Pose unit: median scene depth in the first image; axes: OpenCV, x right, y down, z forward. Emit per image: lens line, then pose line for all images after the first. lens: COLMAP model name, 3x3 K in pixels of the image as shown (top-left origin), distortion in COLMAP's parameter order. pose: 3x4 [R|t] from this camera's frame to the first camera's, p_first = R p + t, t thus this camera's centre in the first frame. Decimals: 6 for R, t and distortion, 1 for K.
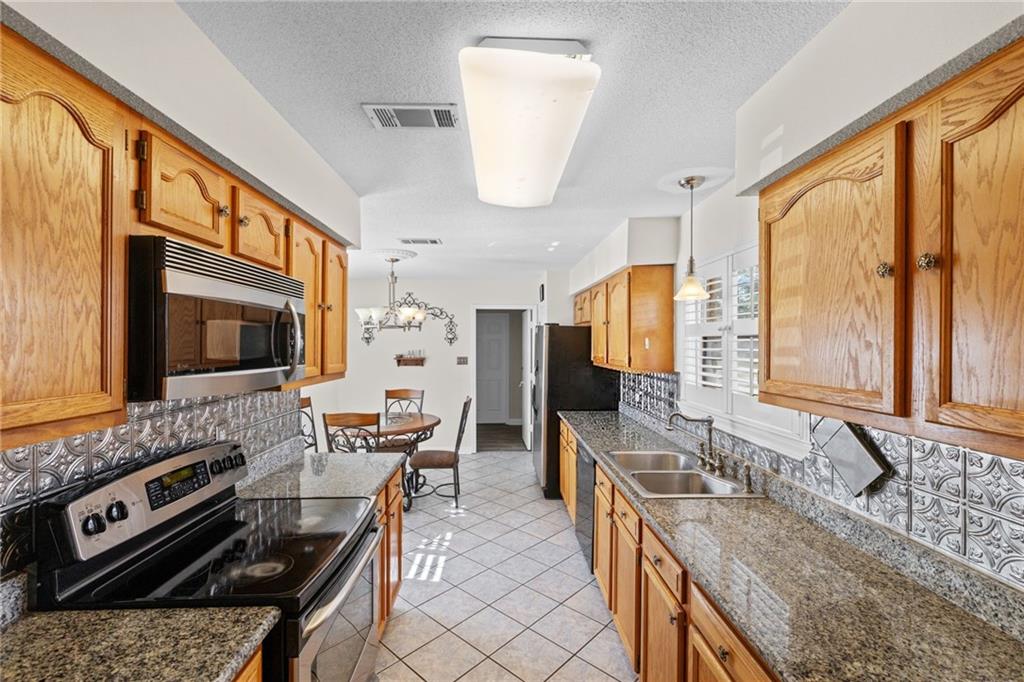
lens RADIAL K [[426.9, 0, 529.4], [0, 426.9, 346.4], [0, 0, 1]] dist [-0.001116, 0.000053]
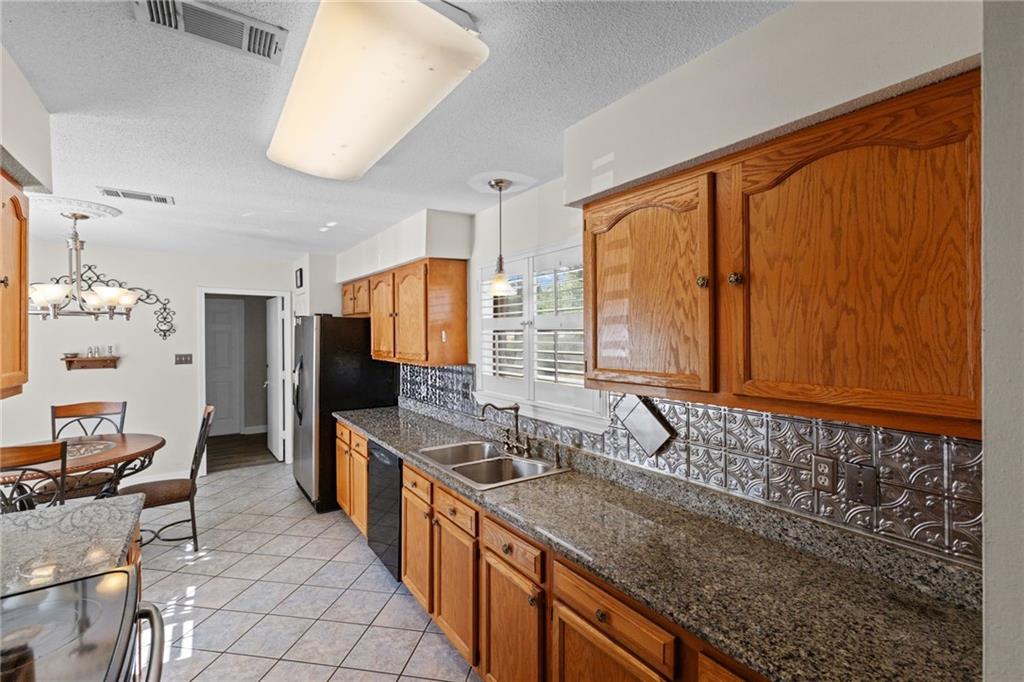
lens RADIAL K [[426.9, 0, 510.7], [0, 426.9, 339.5], [0, 0, 1]] dist [-0.001116, 0.000053]
pose [[0.847973, -0.007069, 0.529993, -0.165424], [0.005536, 0.999975, 0.004479, -0.004818], [-0.530011, -0.000864, 0.847990, 0.087579]]
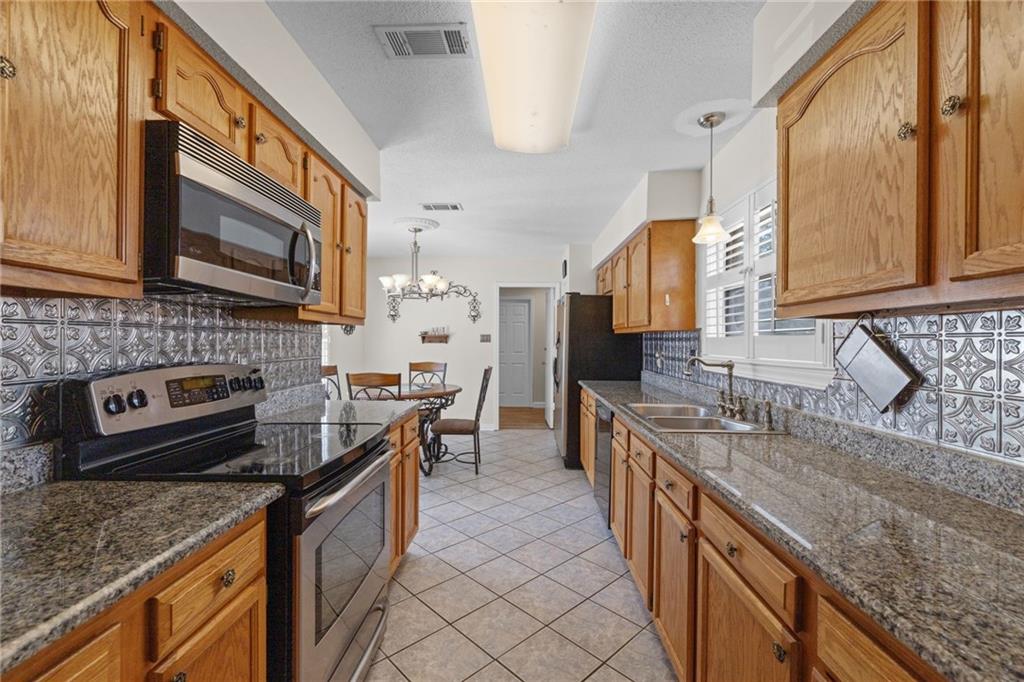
lens RADIAL K [[426.9, 0, 530.9], [0, 426.9, 344.8], [0, 0, 1]] dist [-0.001116, 0.000053]
pose [[0.998051, 0.002948, -0.062327, 0.032068], [-0.003073, 0.999993, -0.001901, 0.130988], [0.062321, 0.002089, 0.998054, 0.007717]]
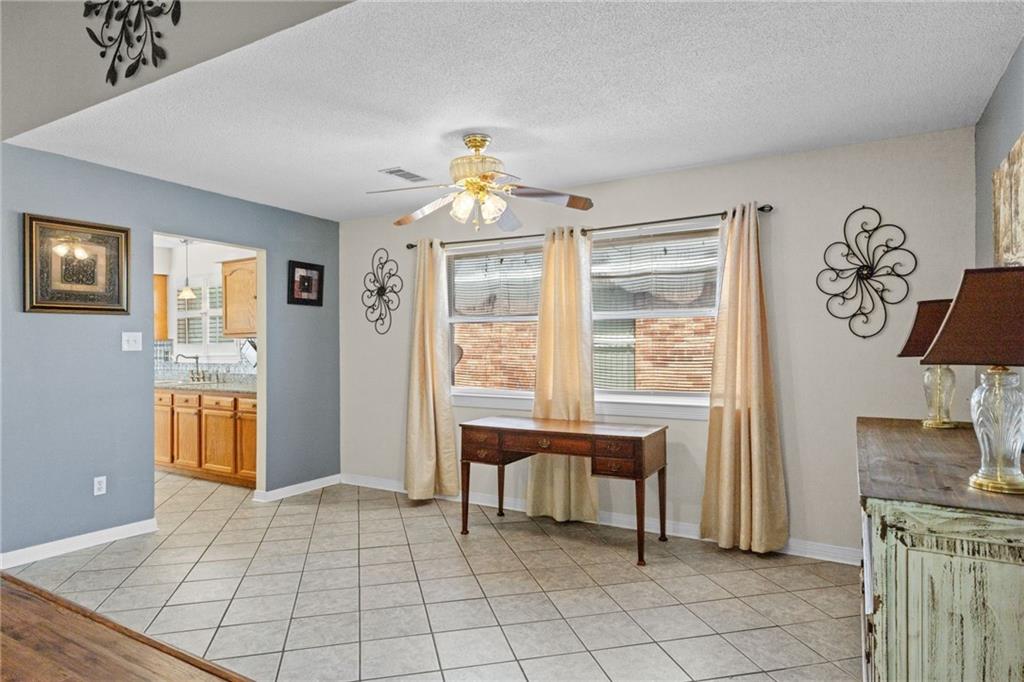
lens RADIAL K [[572.1, 0, 507.0], [0, 572.1, 348.8], [0, 0, 1]] dist [-0.012157, -0.000185]
pose [[0.545492, -0.004749, 0.838103, -1.080379], [0.012906, 0.999913, -0.002735, 0.159364], [-0.838017, 0.012308, 0.545505, -1.778992]]
